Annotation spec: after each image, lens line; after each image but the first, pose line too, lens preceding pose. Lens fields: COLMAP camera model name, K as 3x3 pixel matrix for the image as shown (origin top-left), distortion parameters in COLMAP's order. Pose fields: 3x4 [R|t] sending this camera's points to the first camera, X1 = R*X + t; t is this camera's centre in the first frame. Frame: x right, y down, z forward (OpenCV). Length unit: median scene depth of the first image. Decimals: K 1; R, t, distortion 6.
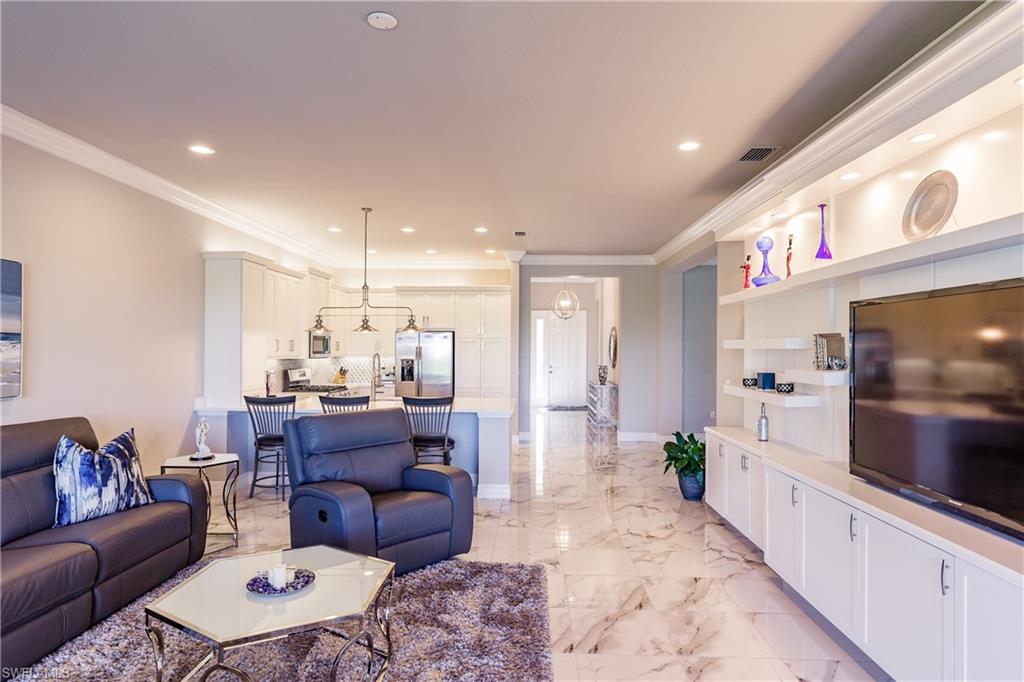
lens RADIAL K [[574.6, 0, 506.3], [0, 574.6, 348.5], [0, 0, 1]] dist [0.013802, 0.001137]
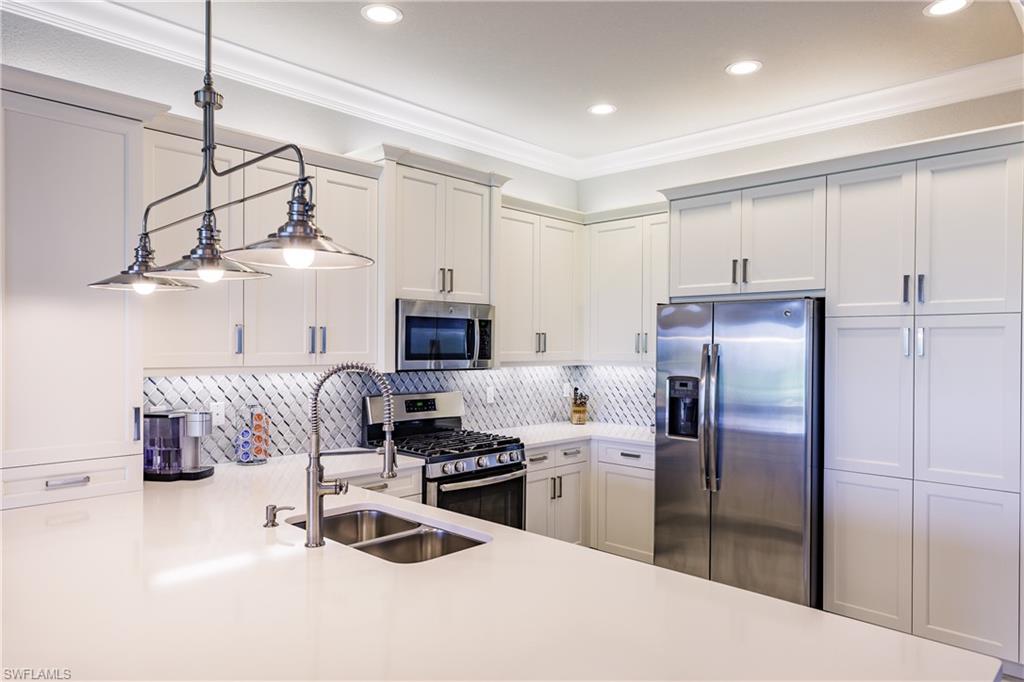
lens RADIAL K [[670.3, 0, 509.5], [0, 670.3, 344.8], [0, 0, 1]] dist [0.014999, 0.001642]
pose [[0.755794, -0.001764, -0.654807, 0.043207], [-0.003628, 0.999970, -0.006881, 0.001785], [0.654799, 0.007576, 0.755765, 0.928162]]
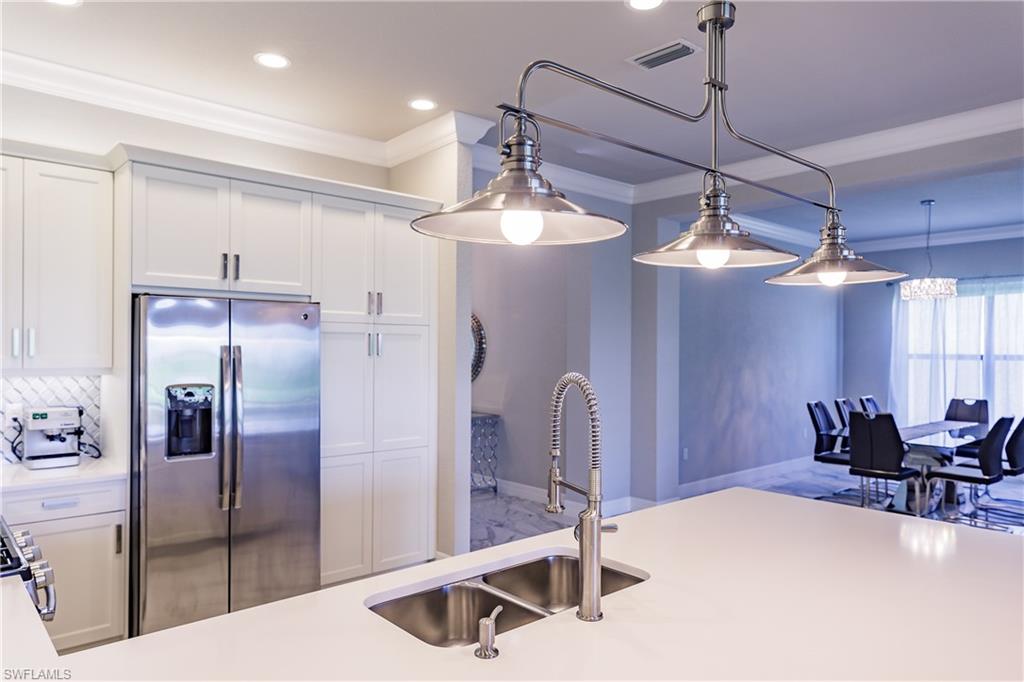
lens RADIAL K [[670.3, 0, 511.5], [0, 670.3, 348.6], [0, 0, 1]] dist [0.014999, 0.001642]
pose [[0.716080, 0.000056, 0.698018, -0.469944], [-0.000493, 1.000000, 0.000425, -0.001706], [-0.698018, -0.000648, 0.716080, 0.957607]]
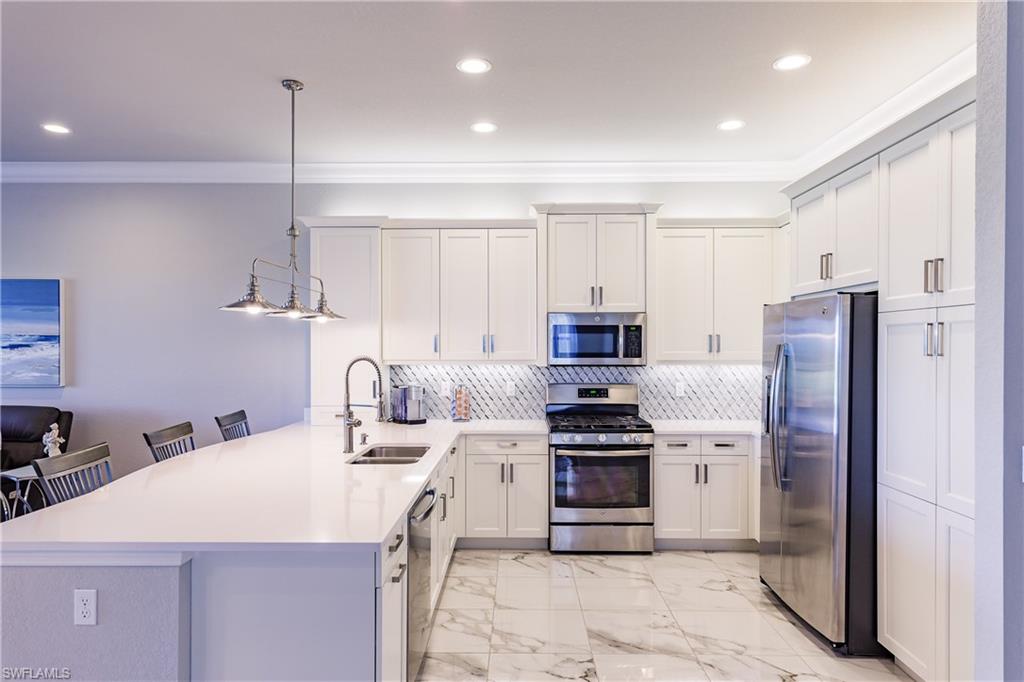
lens RADIAL K [[617.2, 0, 511.3], [0, 617.2, 343.9], [0, 0, 1]] dist [0.006566, -0.002460]
pose [[0.035132, -0.008328, -0.999348, 0.351995], [-0.001581, 0.999964, -0.008388, 0.001561], [0.999381, 0.001875, 0.035118, 1.266187]]
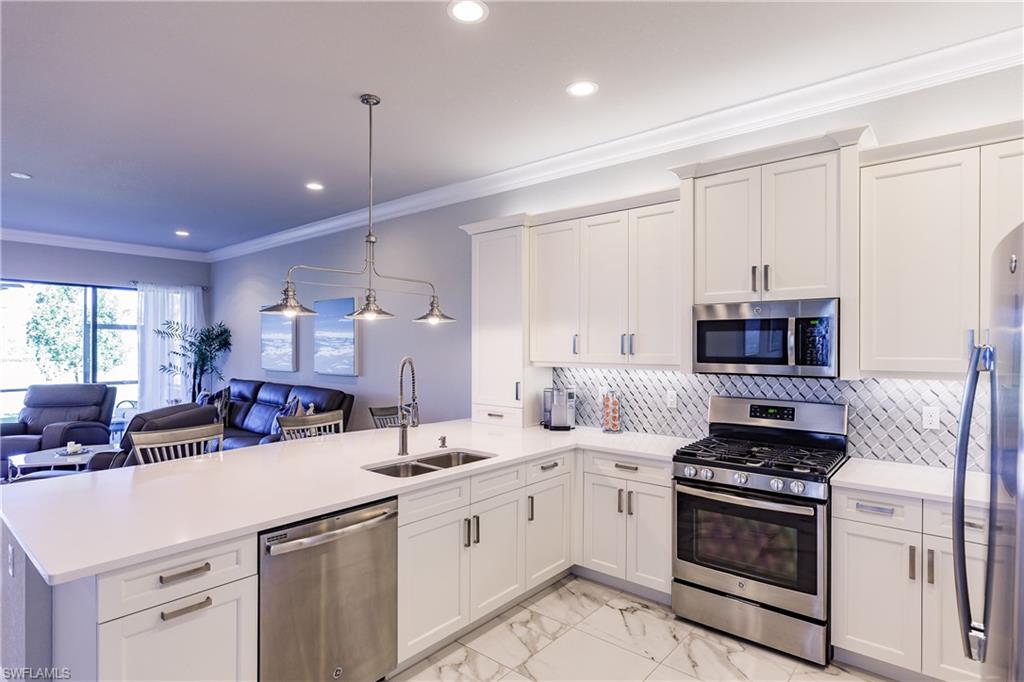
lens RADIAL K [[534.2, 0, 510.8], [0, 534.2, 345.4], [0, 0, 1]] dist [0.001859, 0.000459]
pose [[-0.604144, -0.006611, -0.796847, 0.089972], [-0.007030, 0.999971, -0.002967, -0.002162], [0.796844, 0.003809, -0.604173, 1.525348]]
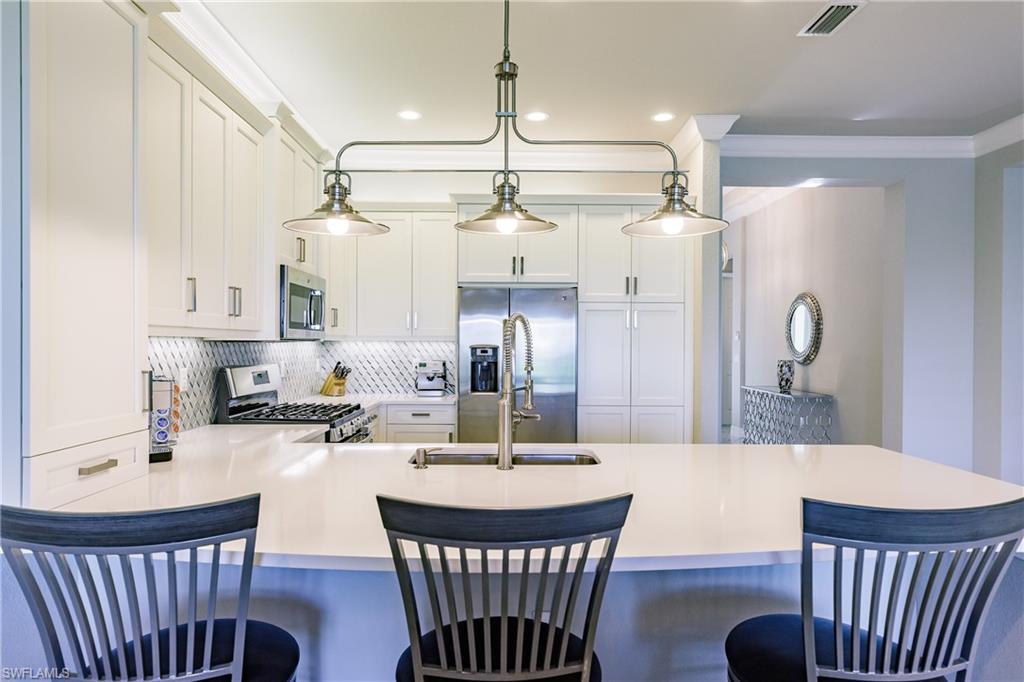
lens RADIAL K [[629.3, 0, 508.9], [0, 629.3, 346.6], [0, 0, 1]] dist [0.002105, 0.001529]
pose [[0.998491, -0.000814, 0.054901, -0.280155], [0.000695, 0.999997, 0.002193, 0.028802], [-0.054902, -0.002152, 0.998489, 0.748277]]
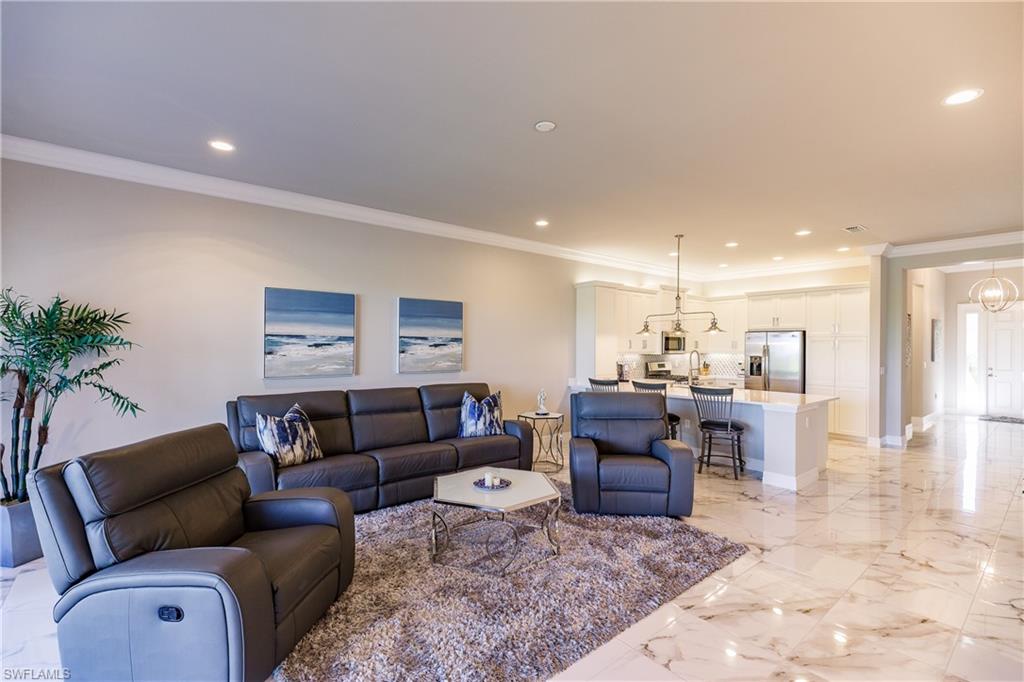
lens RADIAL K [[455.1, 0, 514.1], [0, 455.1, 345.5], [0, 0, 1]] dist [0.015426, -0.000292]
pose [[0.671427, -0.001085, -0.741070, 0.273879], [-0.001899, 0.999993, -0.003185, 0.002094], [0.741068, 0.003546, 0.671420, 0.065119]]
